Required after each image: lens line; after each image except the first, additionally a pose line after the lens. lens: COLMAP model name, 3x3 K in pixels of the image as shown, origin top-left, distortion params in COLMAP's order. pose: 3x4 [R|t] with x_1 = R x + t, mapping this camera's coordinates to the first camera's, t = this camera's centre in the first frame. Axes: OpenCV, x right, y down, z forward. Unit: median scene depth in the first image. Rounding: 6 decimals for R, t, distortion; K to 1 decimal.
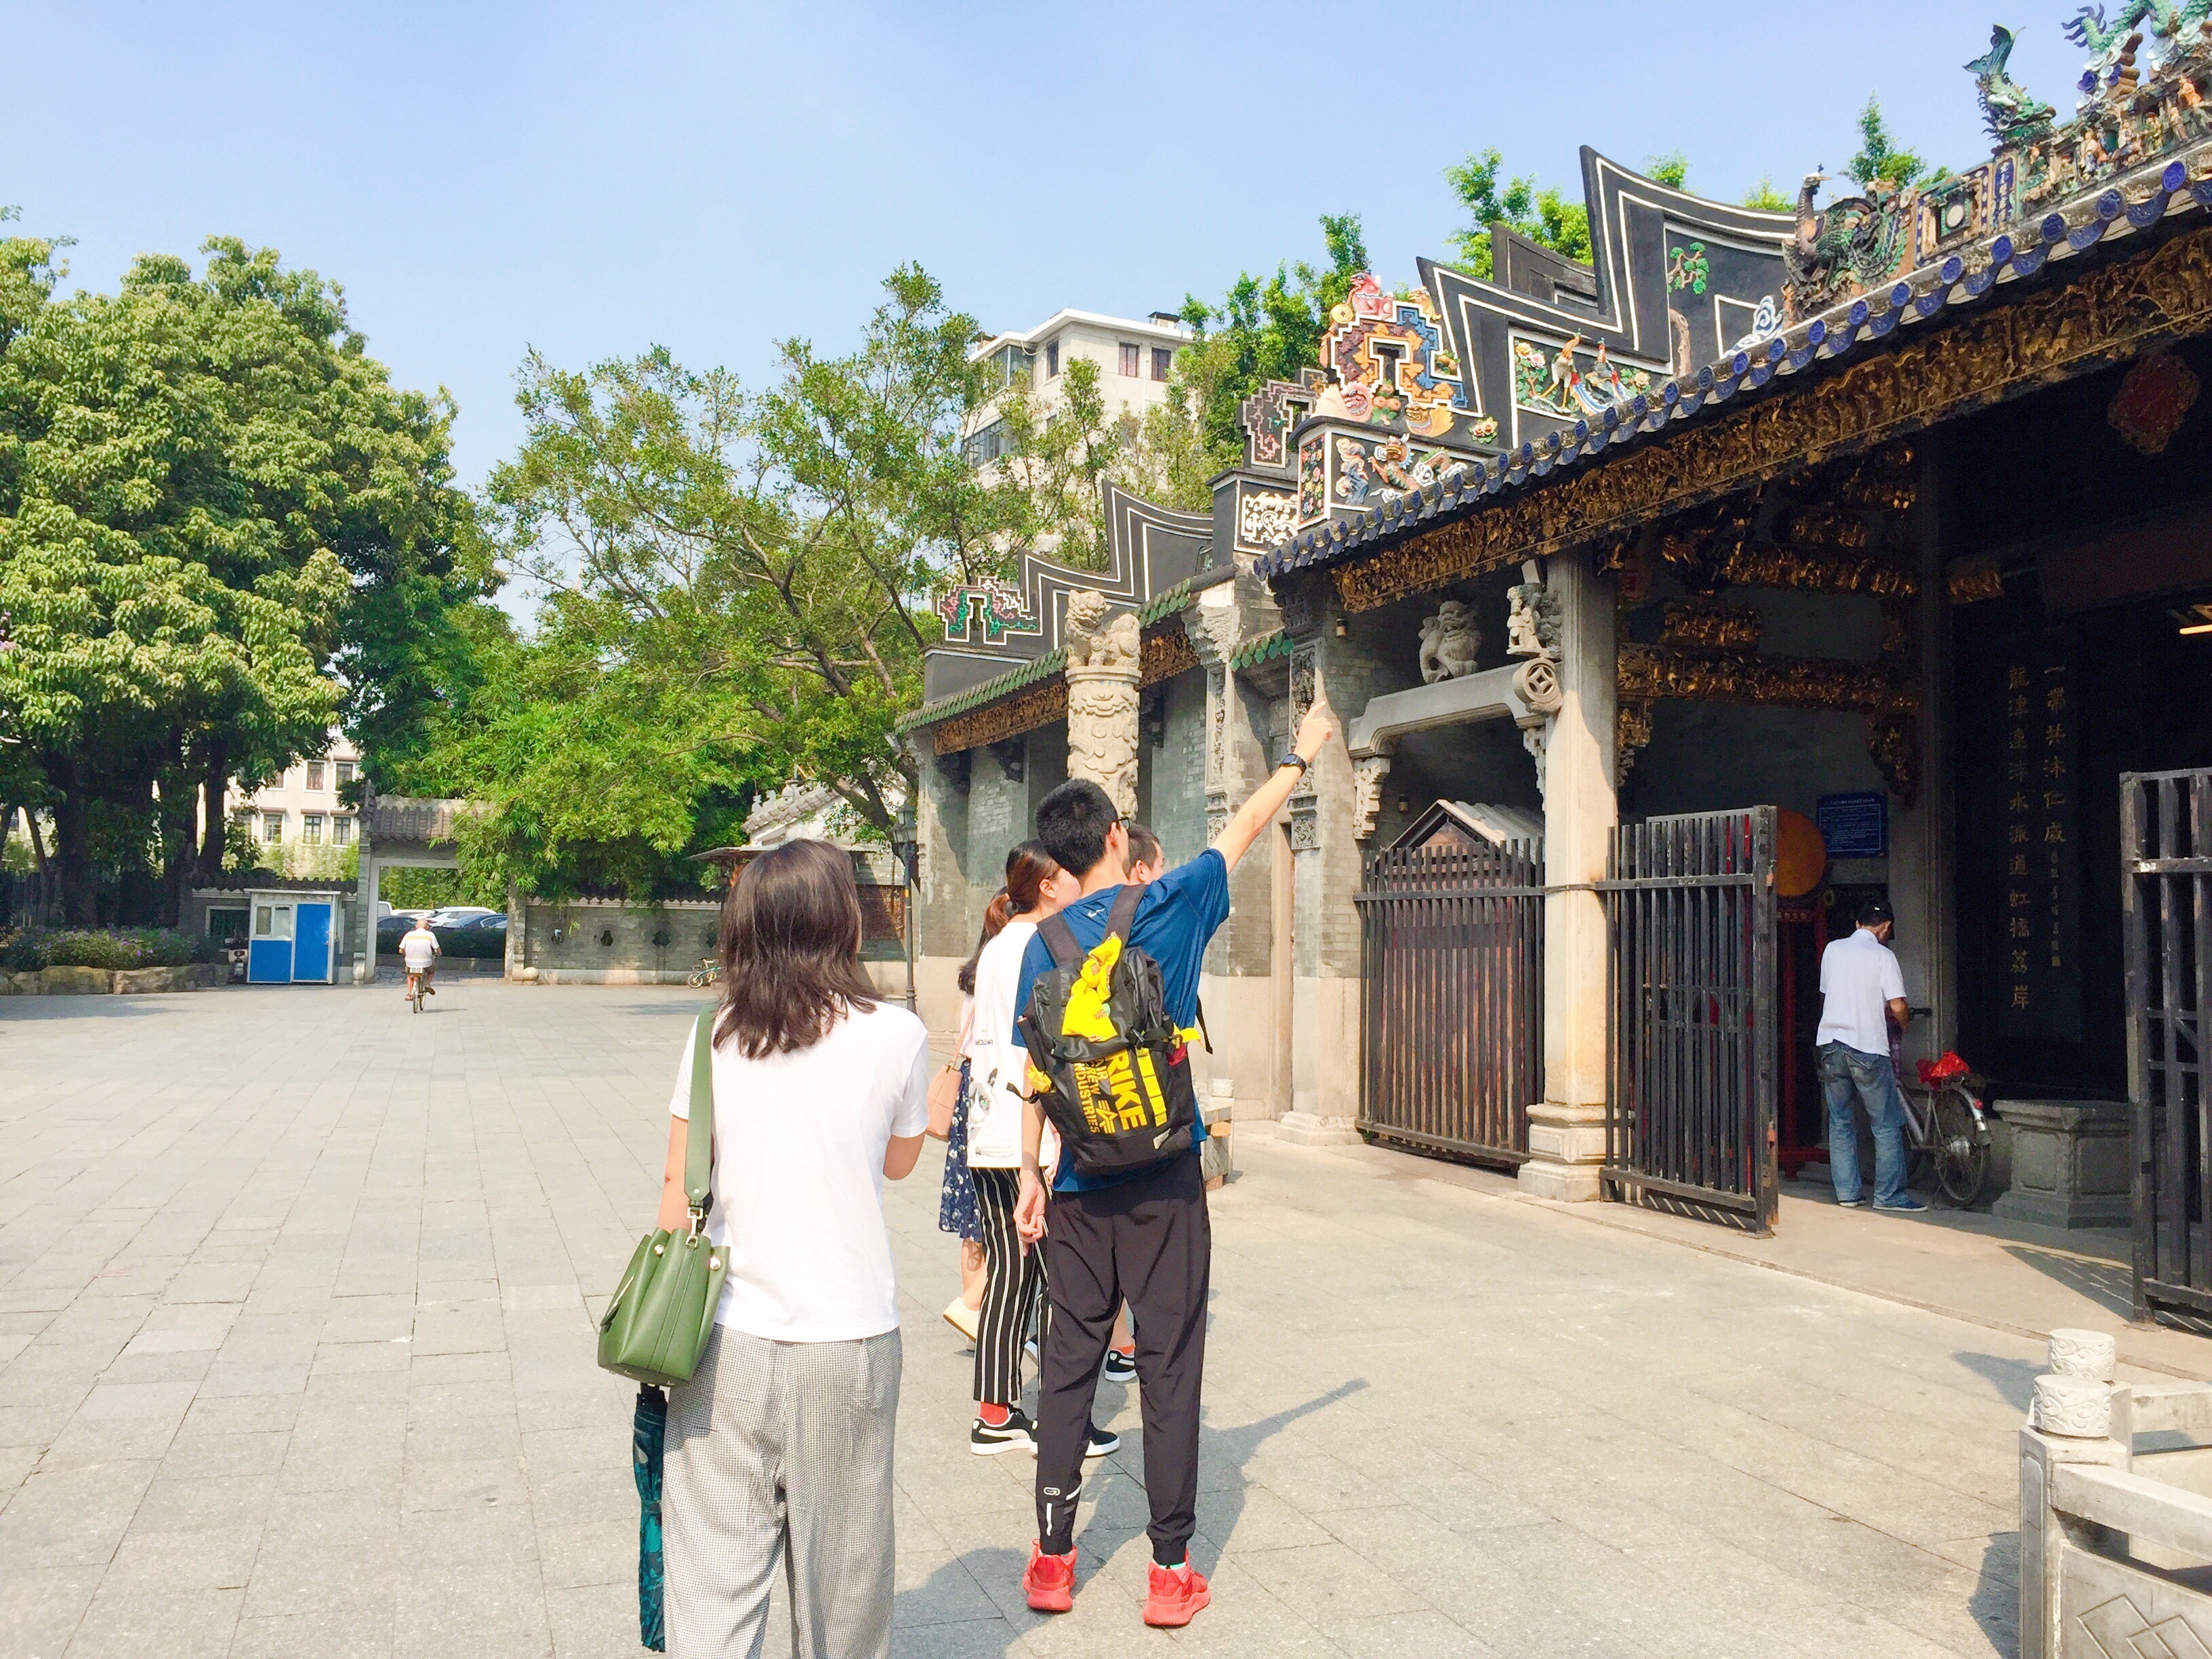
lens RADIAL K [[1896.9, 0, 1108.6], [0, 1896.9, 829.4], [0, 0, 1]] dist [-0.003180, -0.006783]
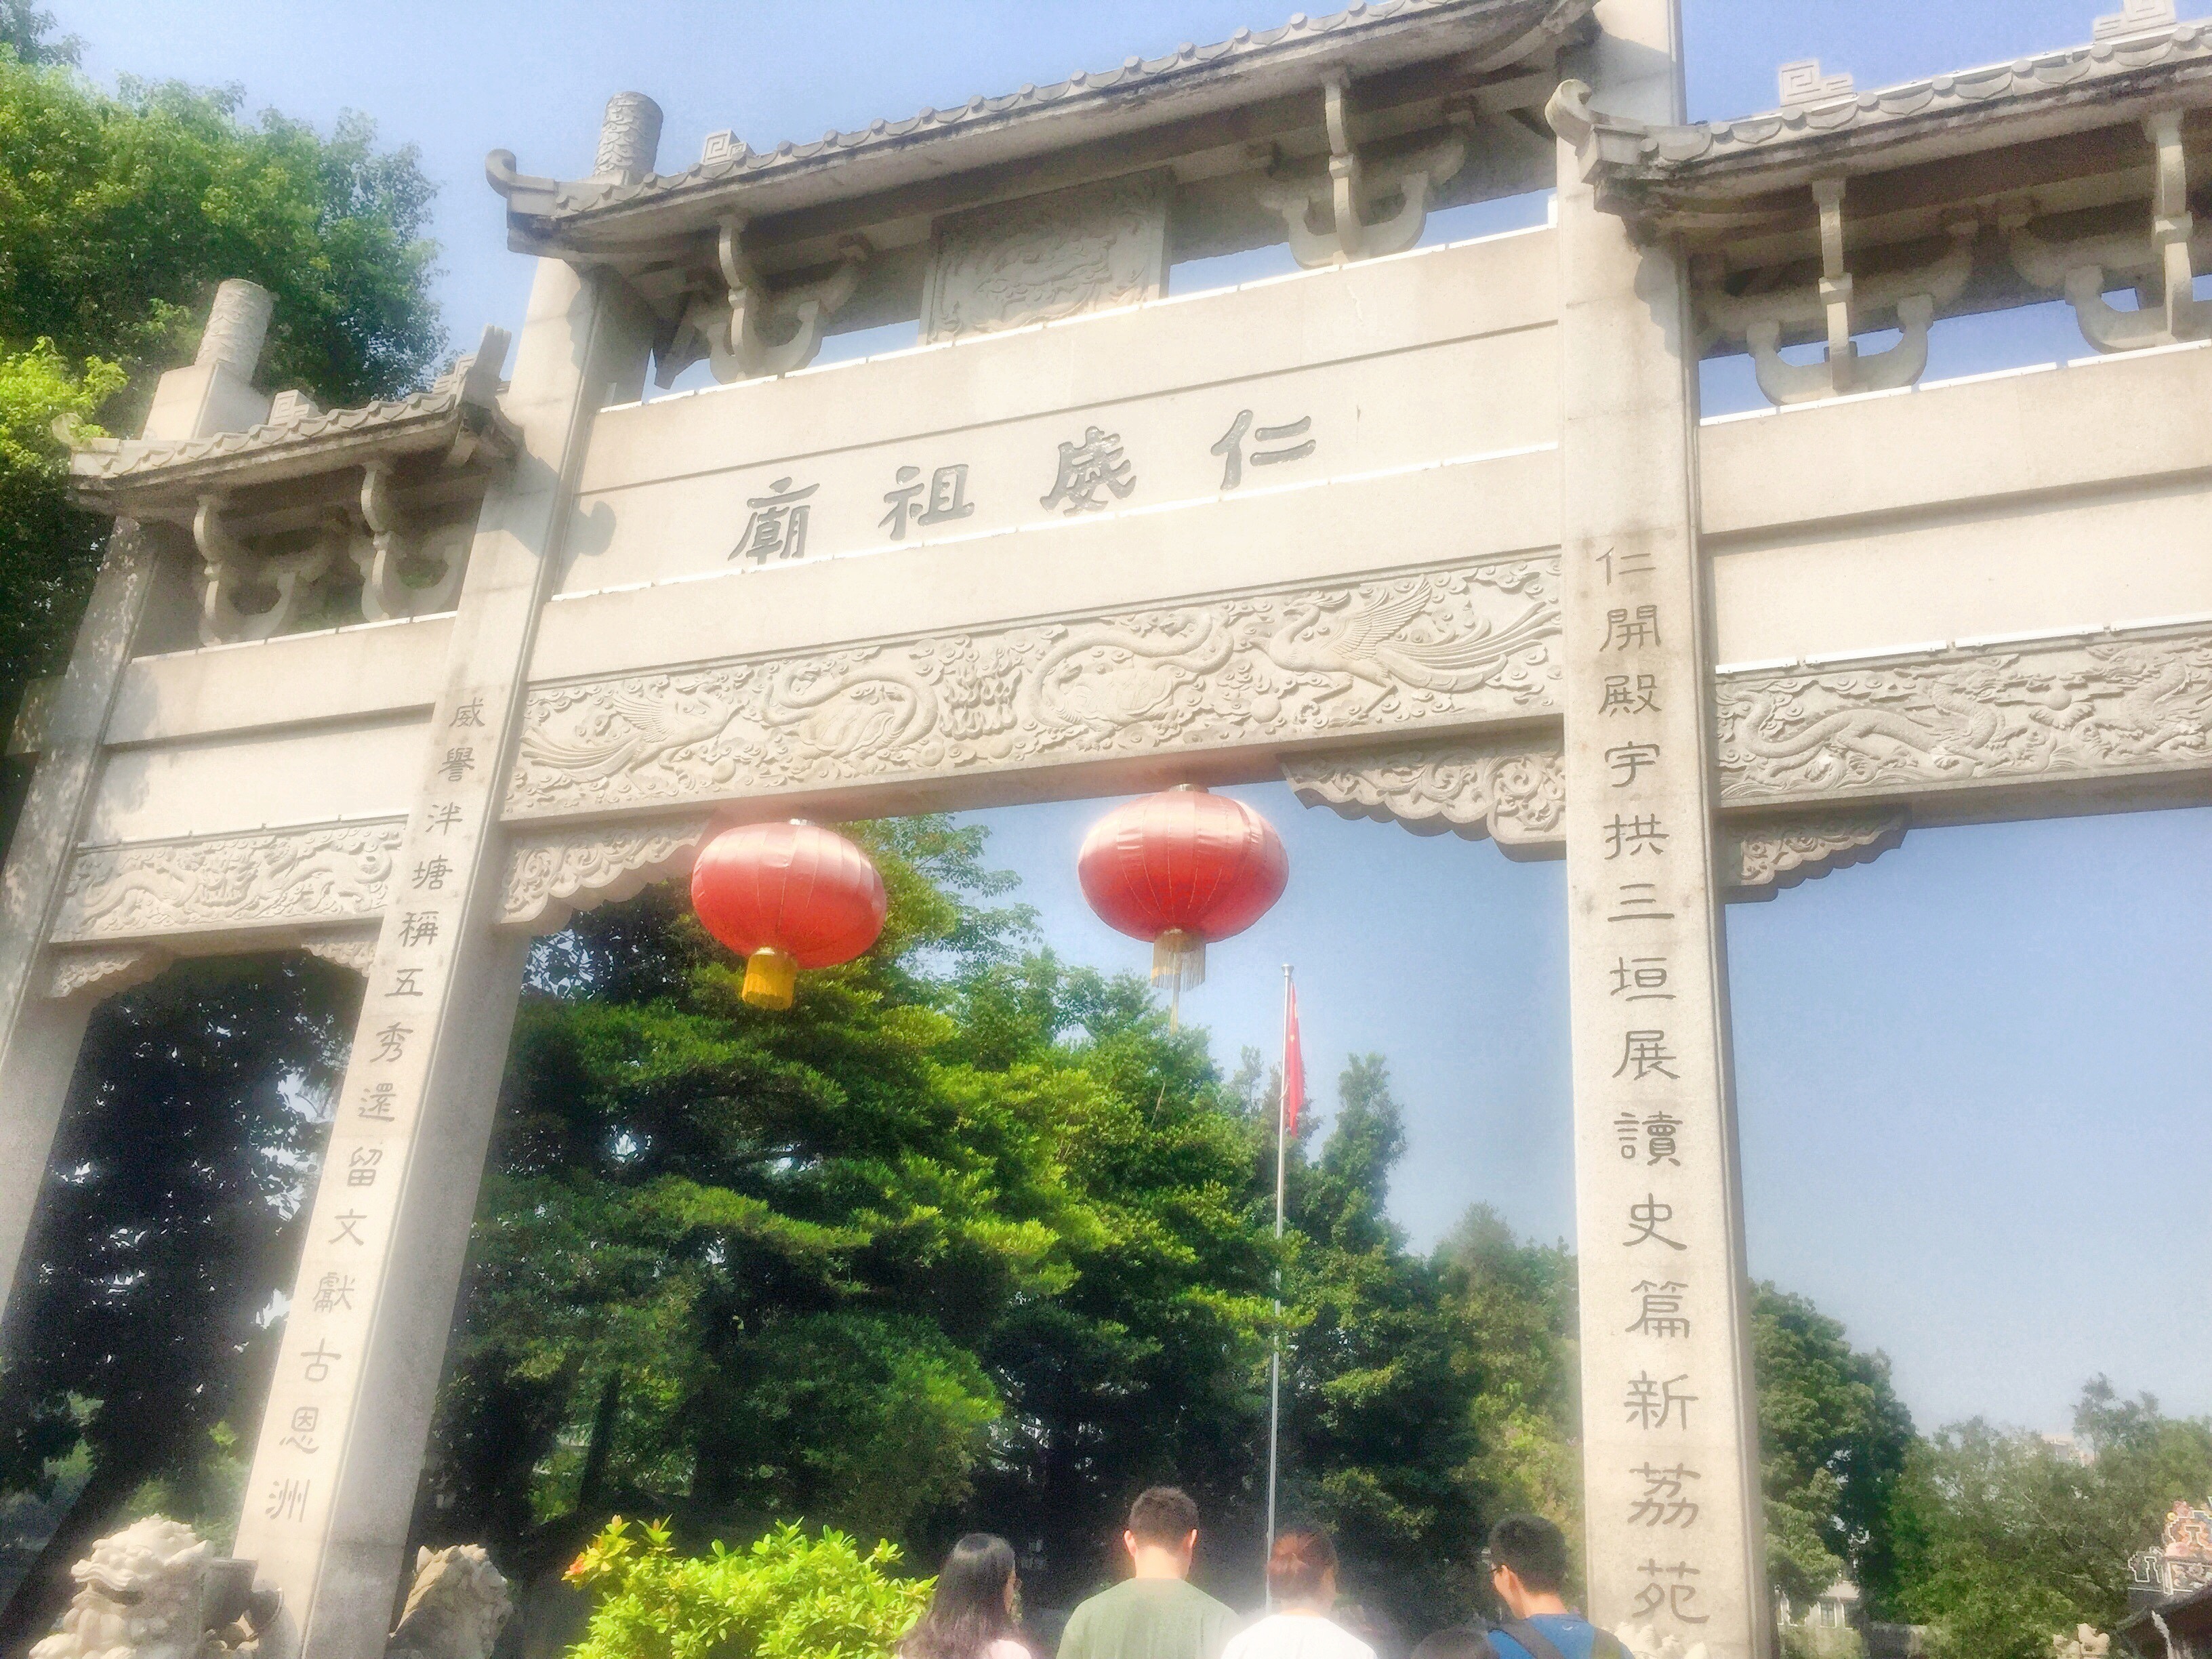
lens RADIAL K [[1896.9, 0, 1109.7], [0, 1896.9, 825.2], [0, 0, 1]] dist [-0.003180, -0.006783]
pose [[0.743147, -0.232376, -0.627483, 0.308488], [-0.014140, 0.932098, -0.361930, -0.058946], [0.668979, 0.277840, 0.689400, -0.749704]]
